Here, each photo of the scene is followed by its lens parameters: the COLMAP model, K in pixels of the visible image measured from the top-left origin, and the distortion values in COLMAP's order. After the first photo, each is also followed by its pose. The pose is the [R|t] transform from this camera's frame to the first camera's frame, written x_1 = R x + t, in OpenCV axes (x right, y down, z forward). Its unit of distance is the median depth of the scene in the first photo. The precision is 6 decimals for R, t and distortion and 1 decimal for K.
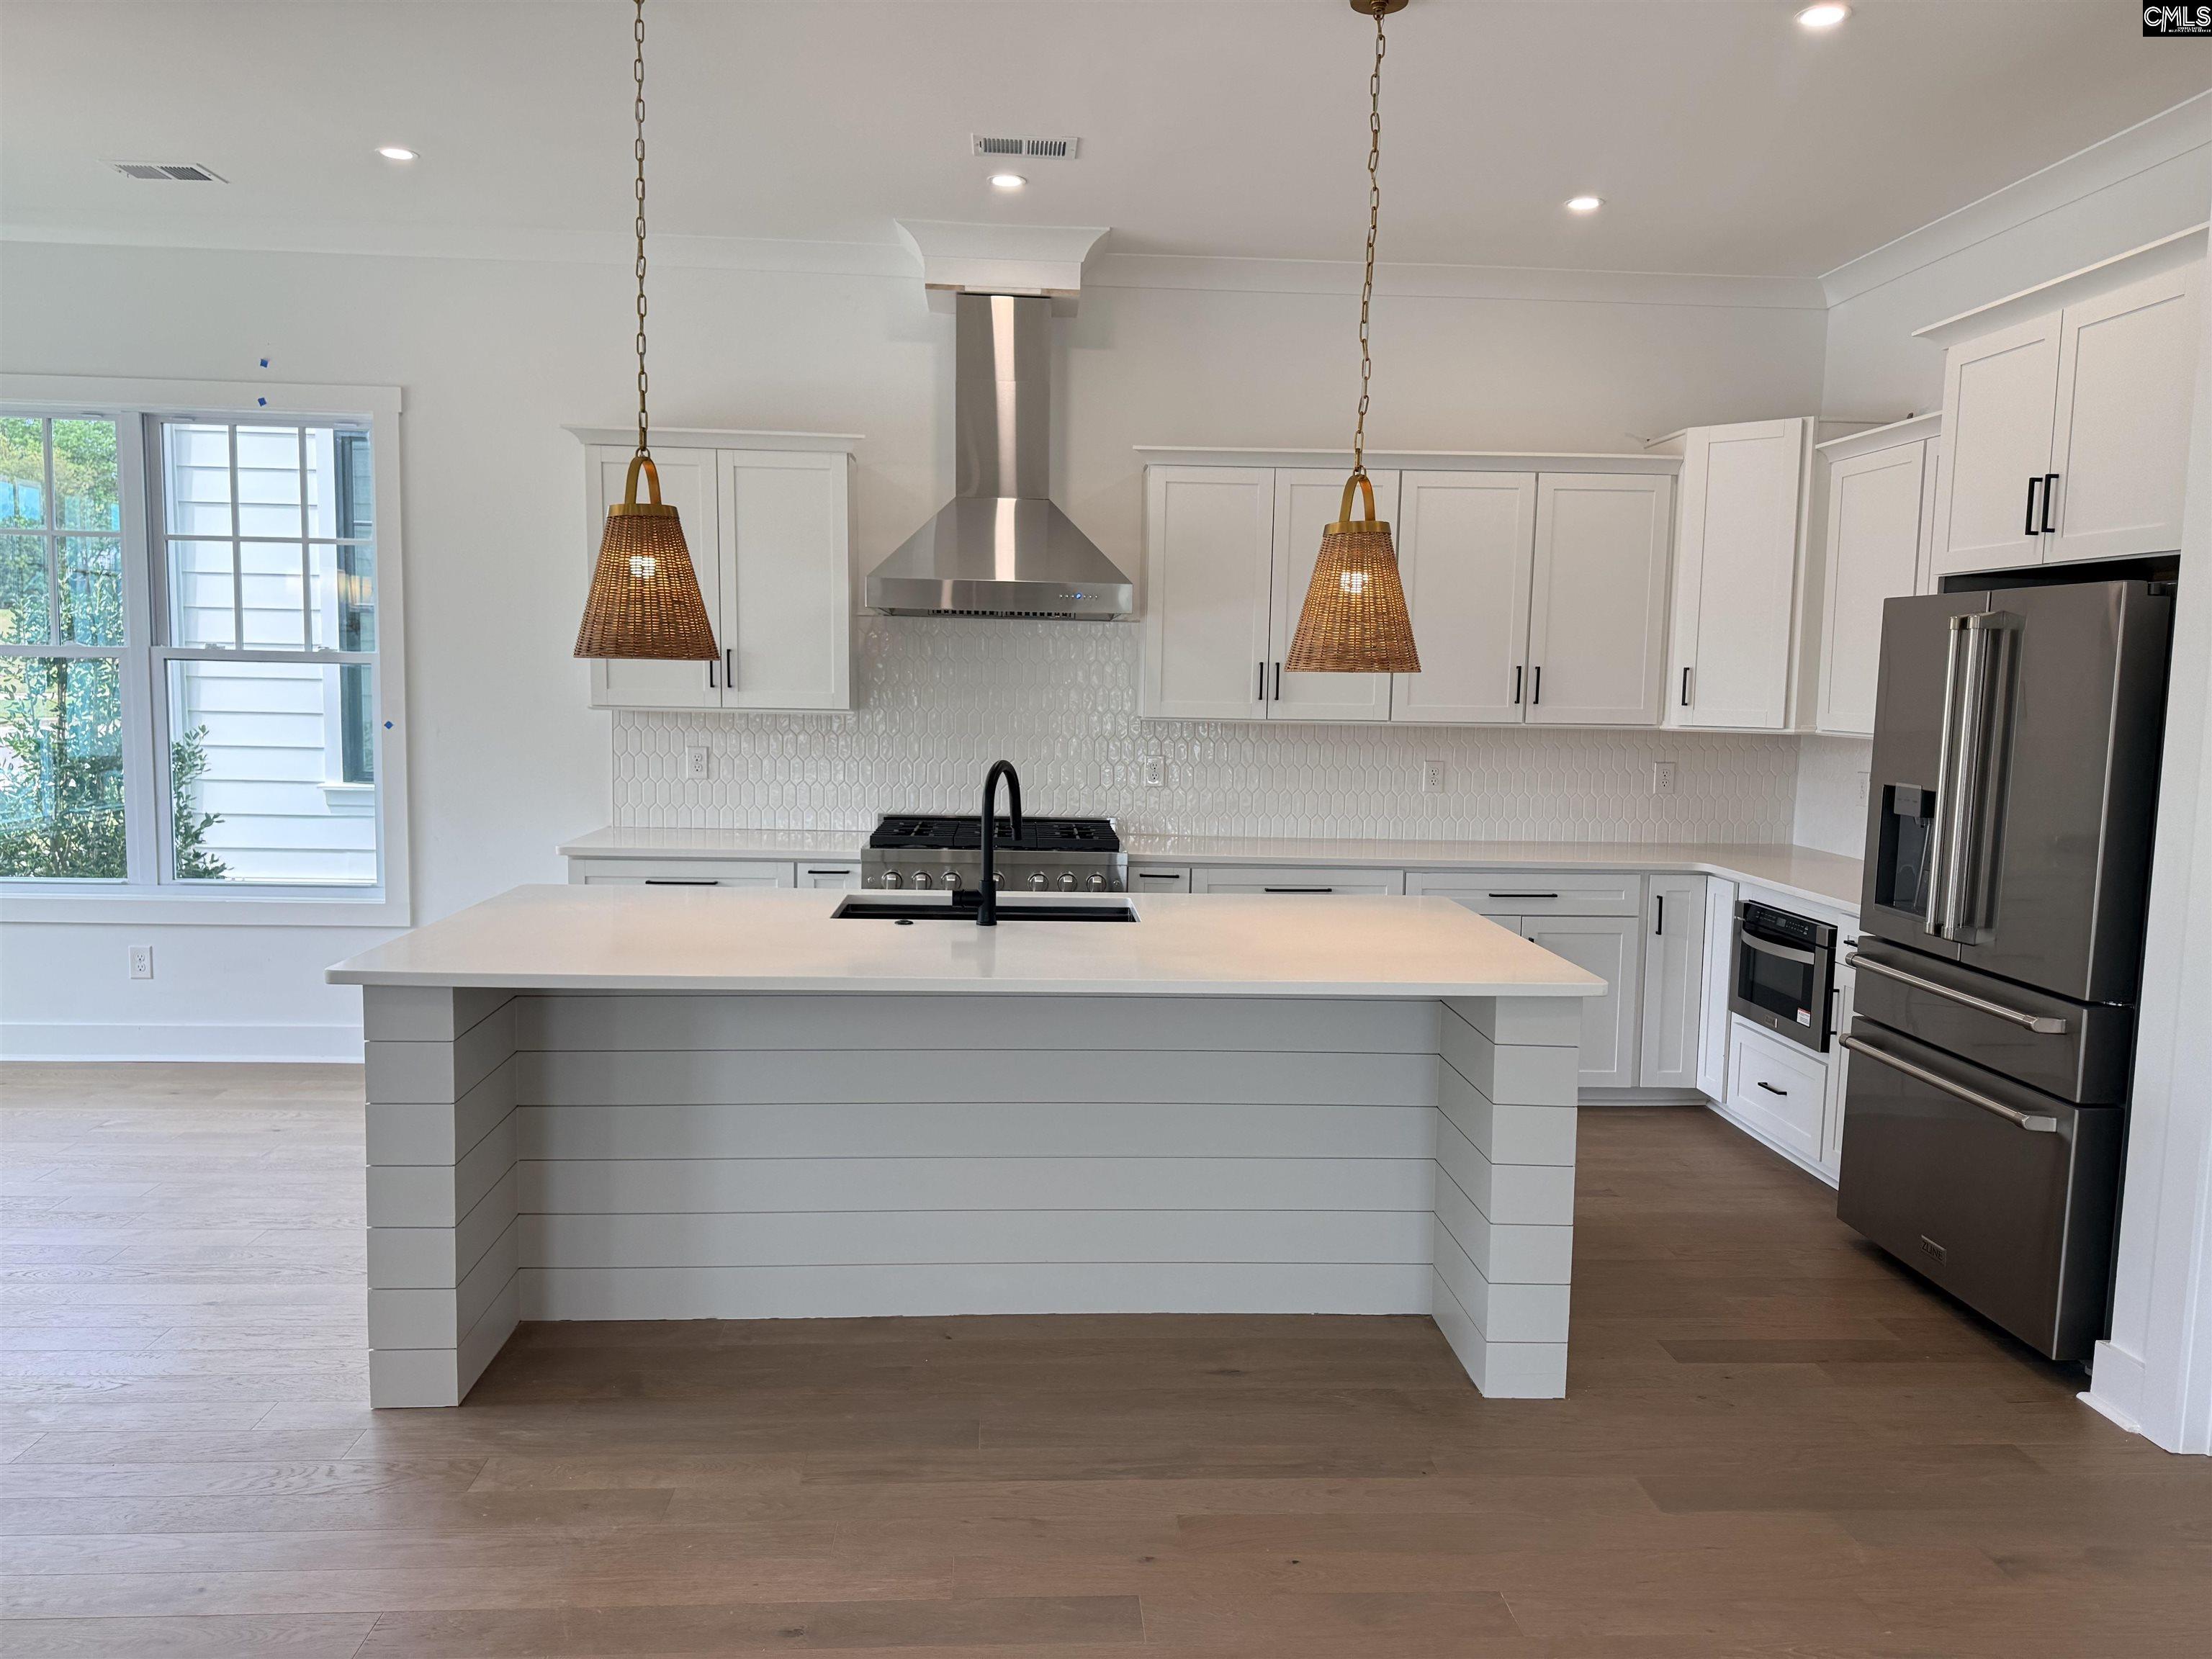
lens RADIAL K [[1538.3, 0, 1101.9], [0, 1538.3, 834.1], [0, 0, 1]] dist [0.053624, -0.068782]
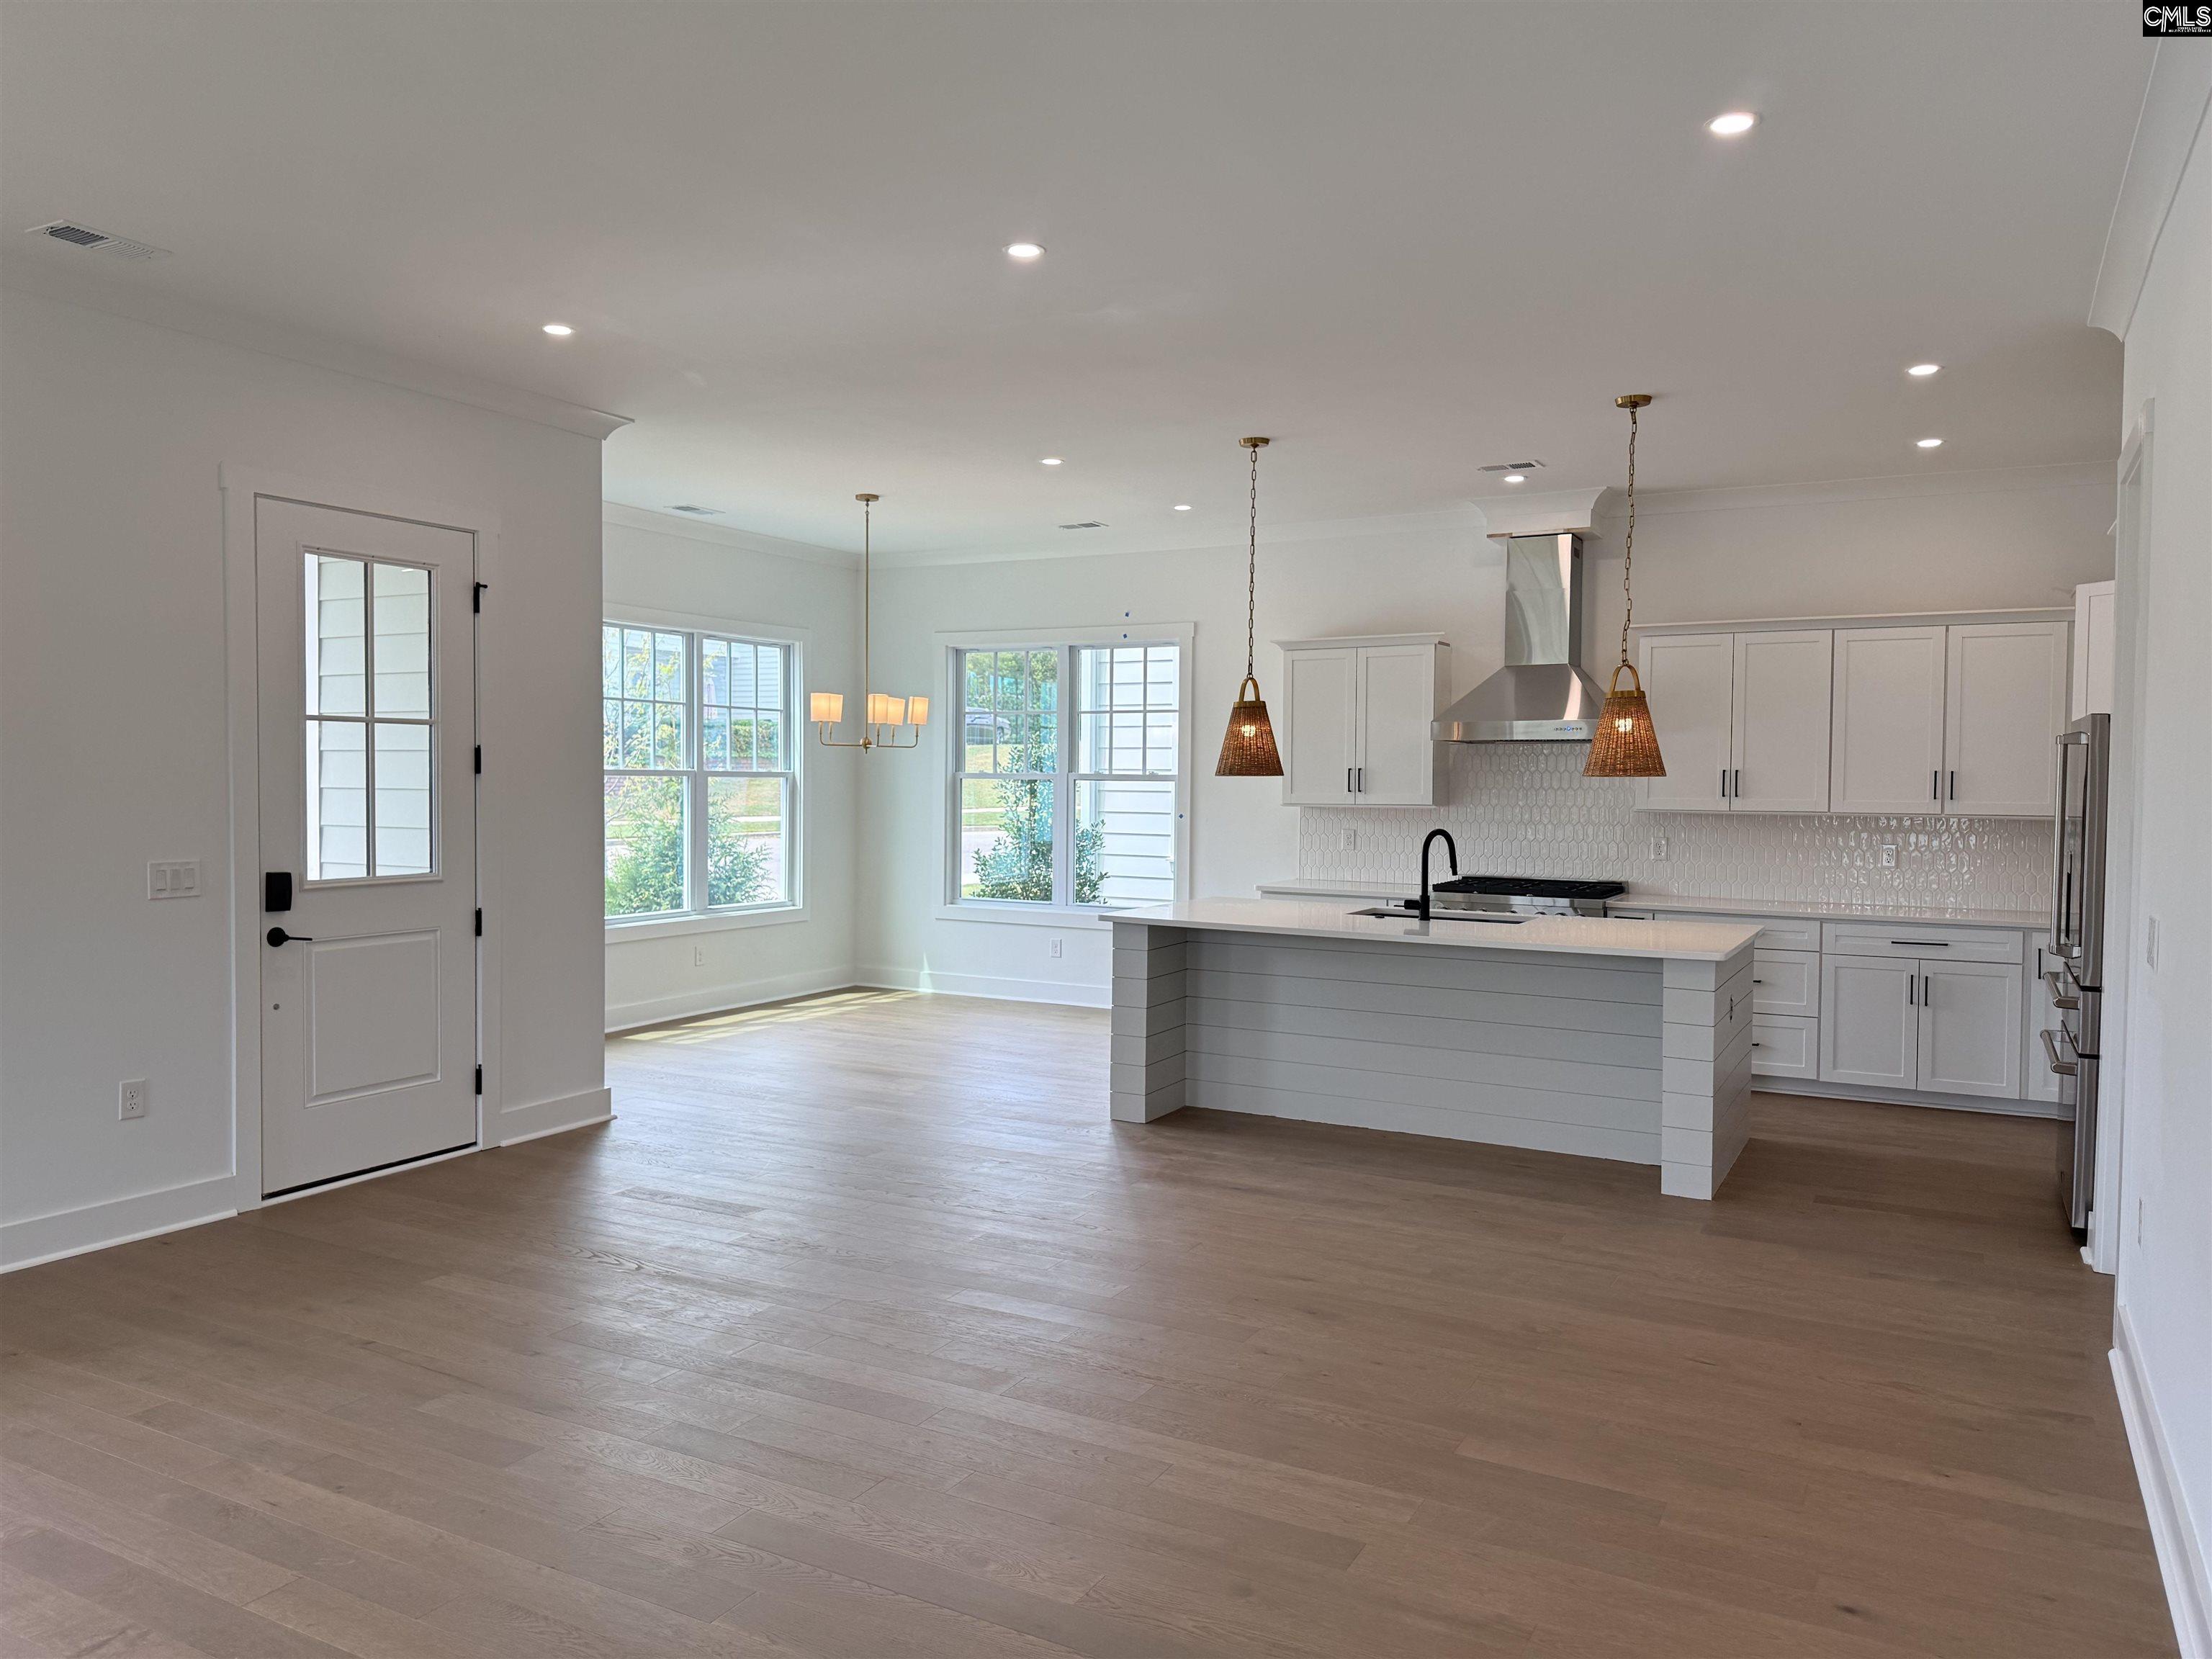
lens RADIAL K [[1538.3, 0, 1101.9], [0, 1538.3, 834.1], [0, 0, 1]] dist [0.053624, -0.068782]
pose [[0.845510, 0.006299, -0.533922, 0.490970], [-0.045366, 0.997162, -0.060076, 0.073098], [0.532029, 0.075017, 0.843396, -0.629765]]
